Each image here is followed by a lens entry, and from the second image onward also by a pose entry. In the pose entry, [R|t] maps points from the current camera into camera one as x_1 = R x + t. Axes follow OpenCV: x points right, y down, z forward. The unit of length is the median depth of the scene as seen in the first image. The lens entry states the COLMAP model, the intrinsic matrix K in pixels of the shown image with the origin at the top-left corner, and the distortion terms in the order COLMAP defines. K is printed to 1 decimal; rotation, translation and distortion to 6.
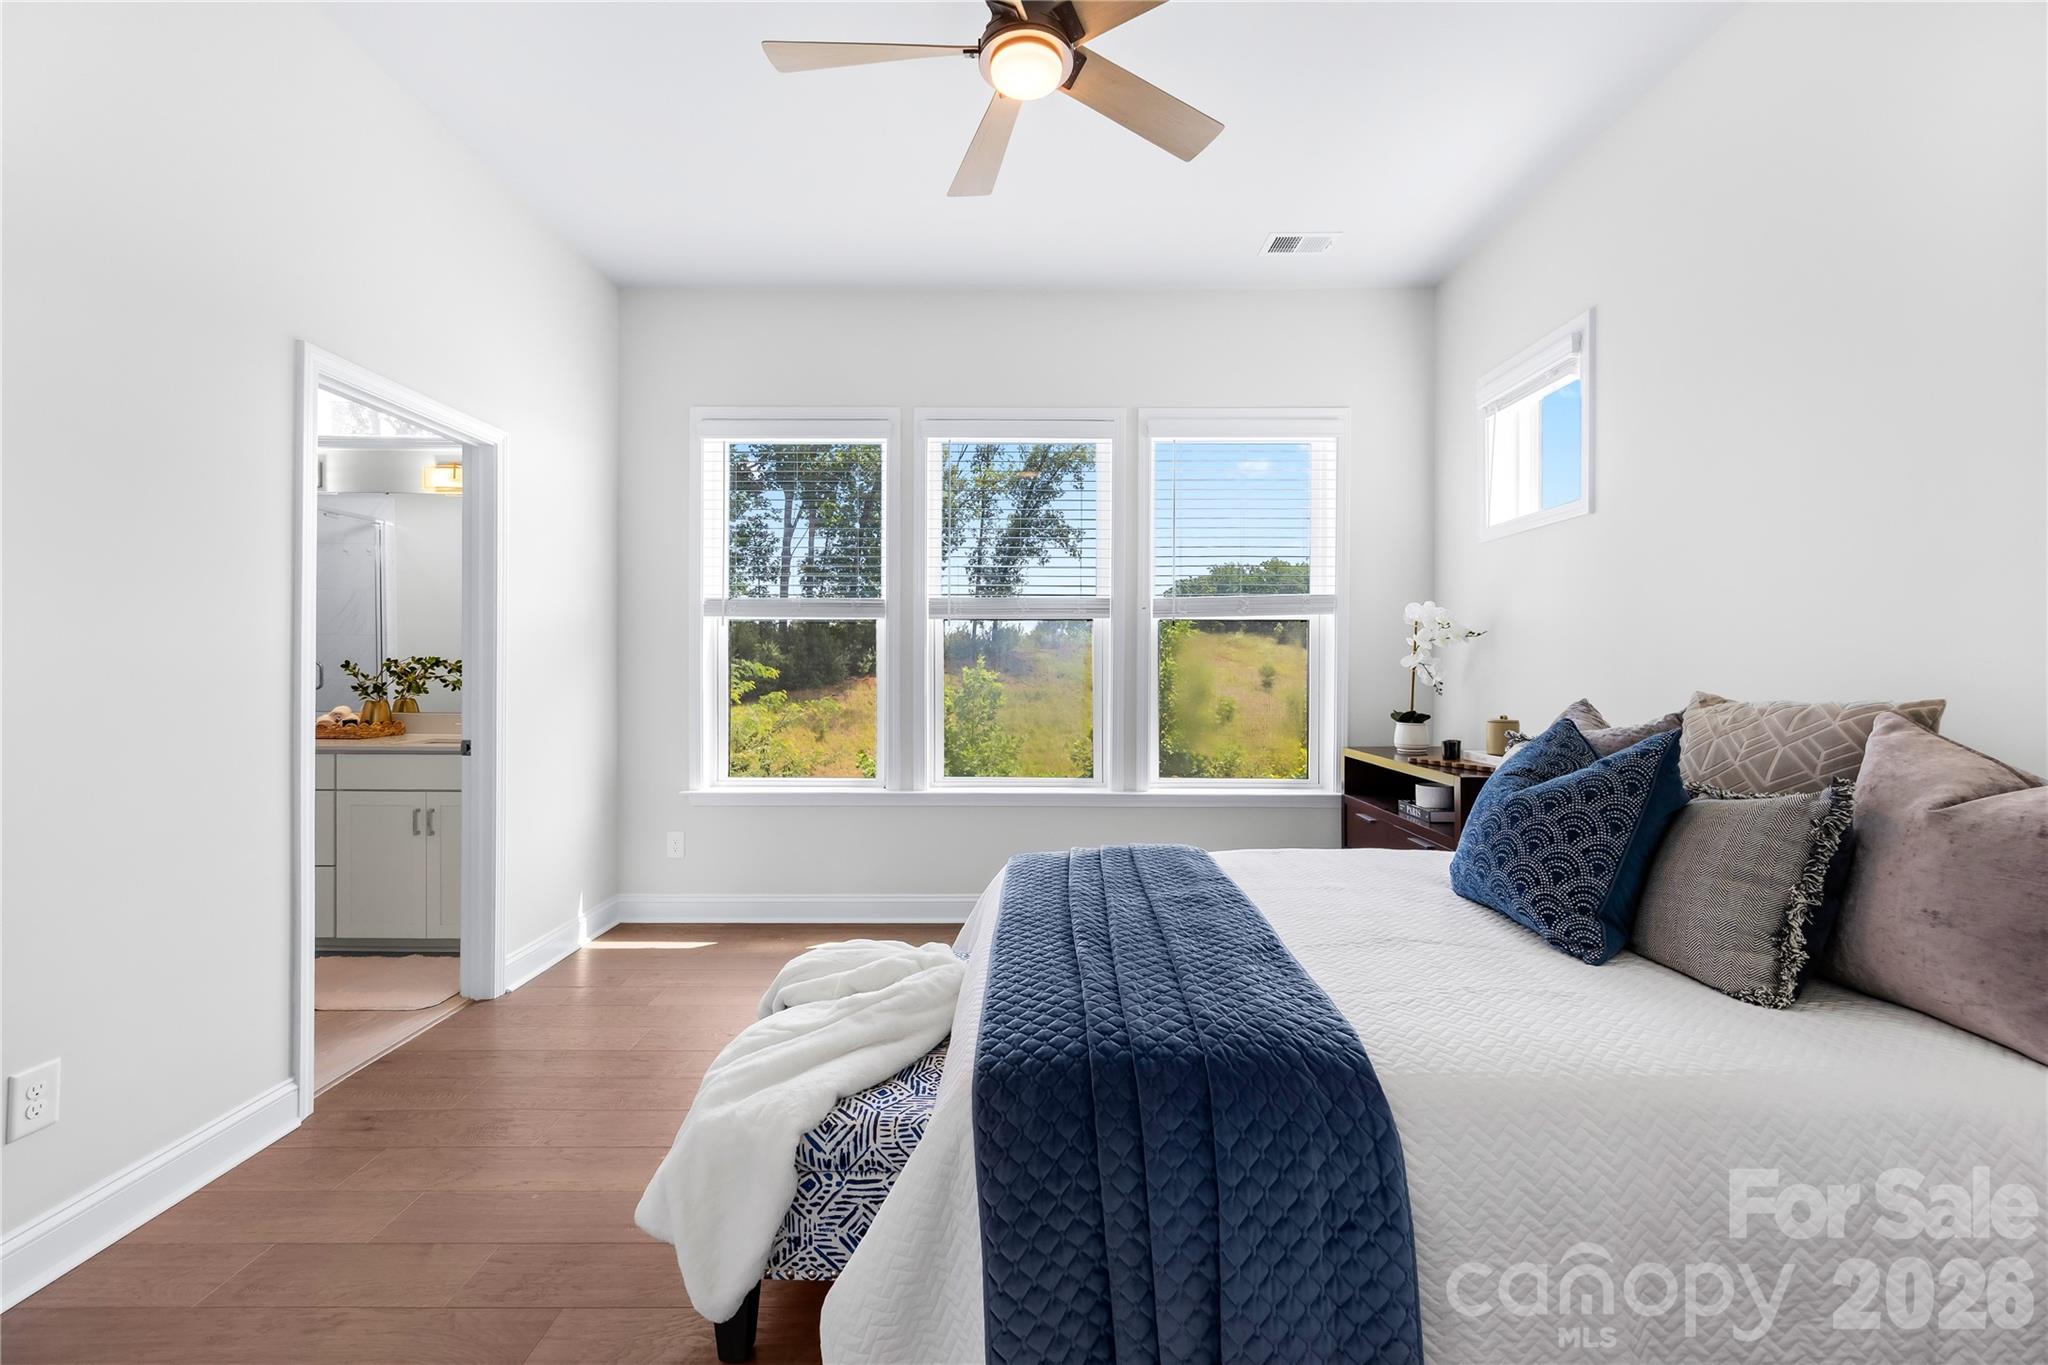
lens RADIAL K [[812.8, 0, 1020.0], [0, 812.8, 667.3], [0, 0, 1]] dist [0.008507, 0.000216]
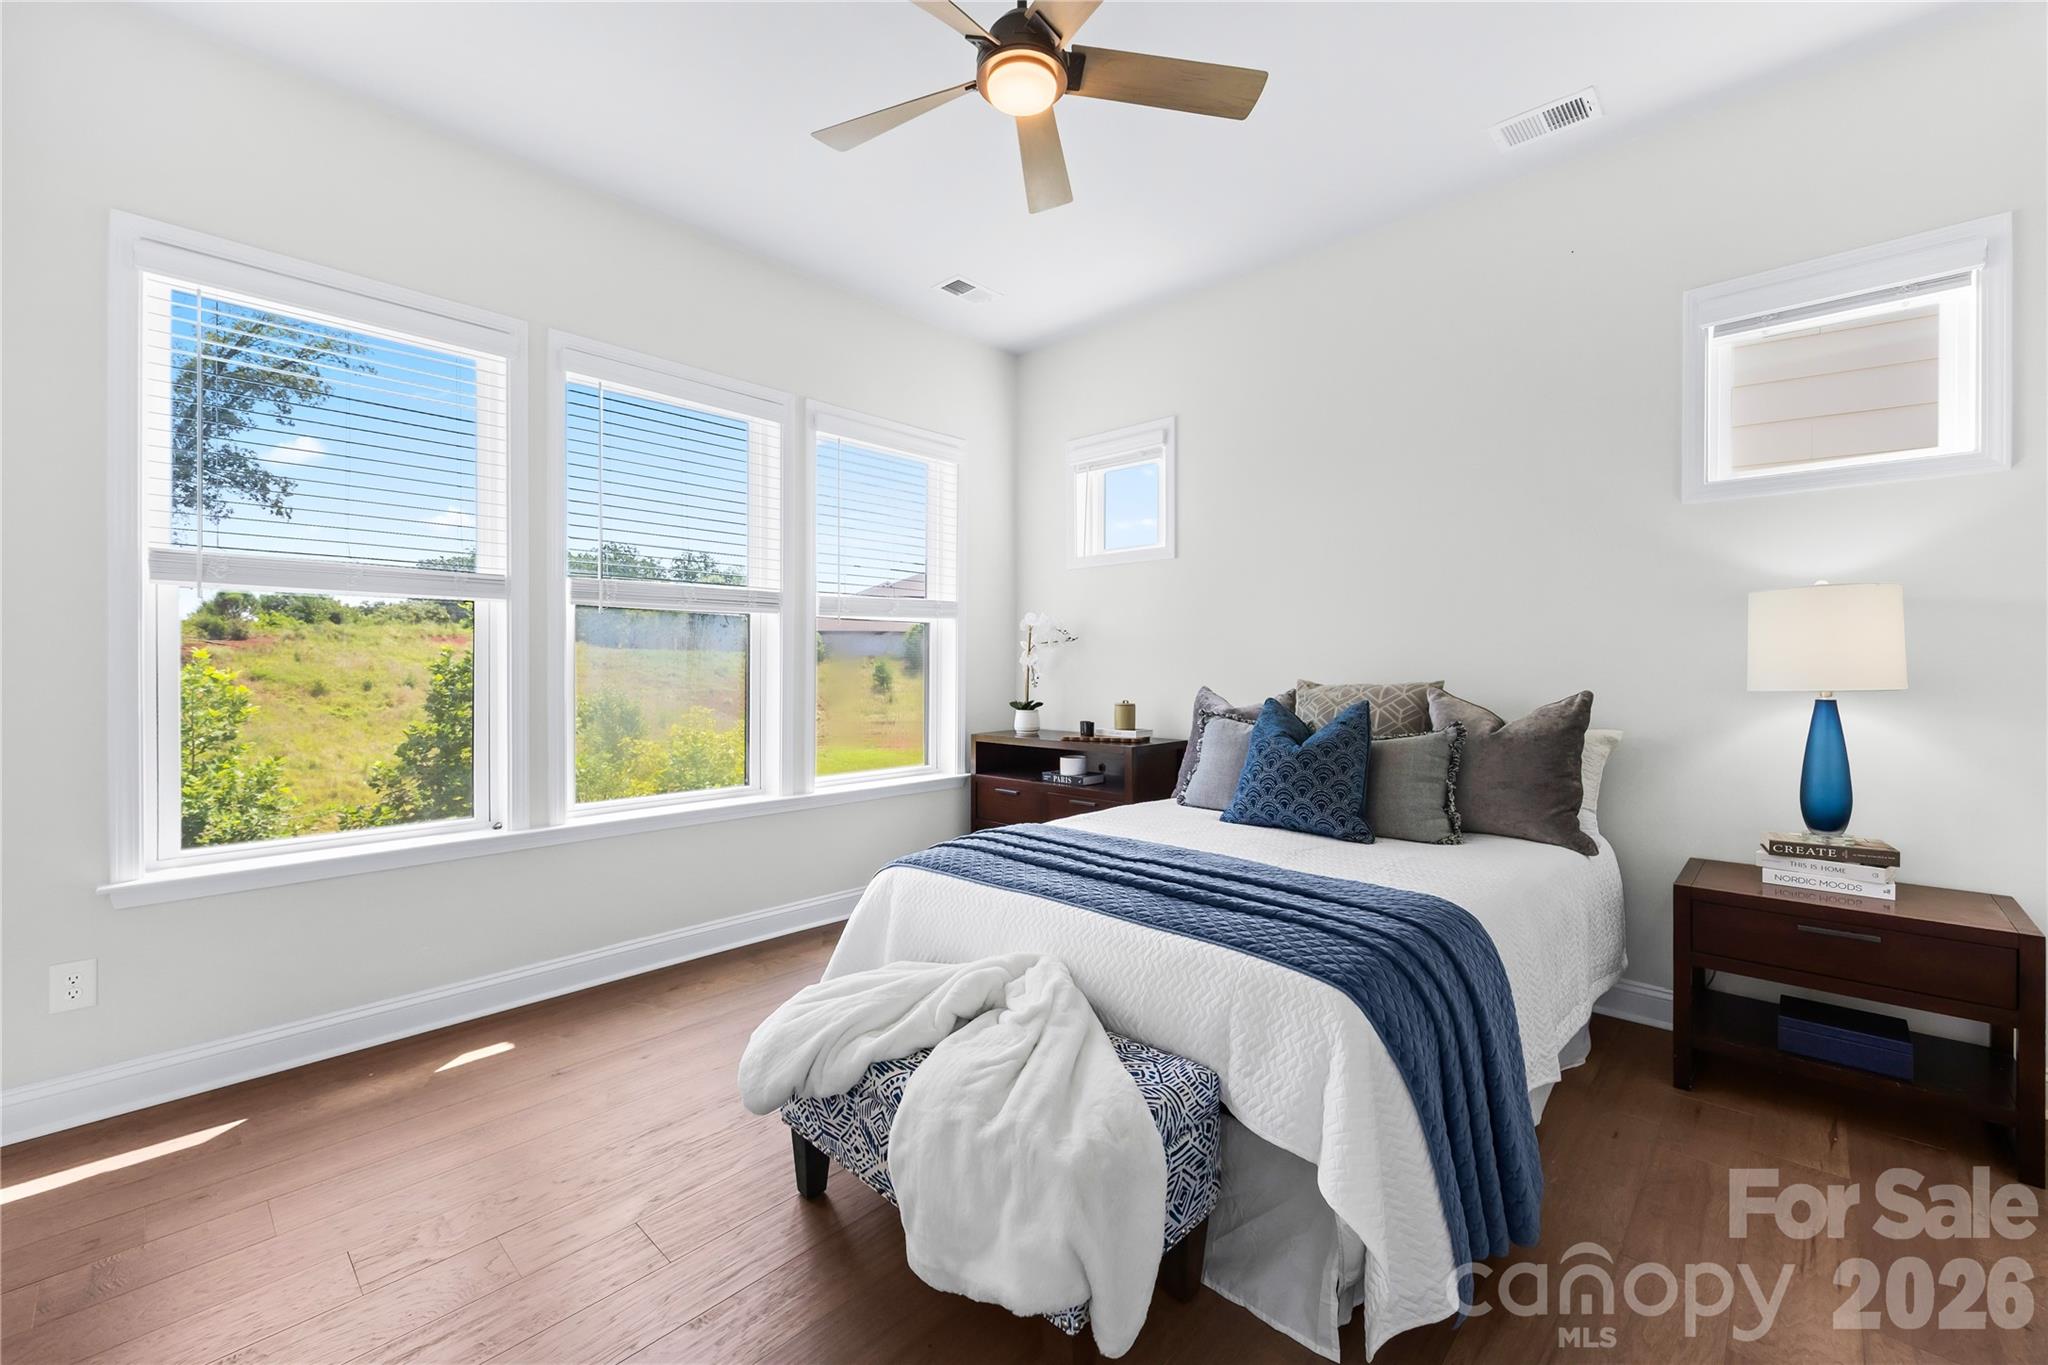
lens RADIAL K [[814.8, 0, 1013.4], [0, 814.8, 669.1], [0, 0, 1]] dist [0.005517, 0.000417]
pose [[0.691405, -0.006458, 0.722439, -0.488521], [0.002539, 0.999976, 0.006509, -0.001429], [-0.722463, -0.002666, 0.691404, 0.187871]]
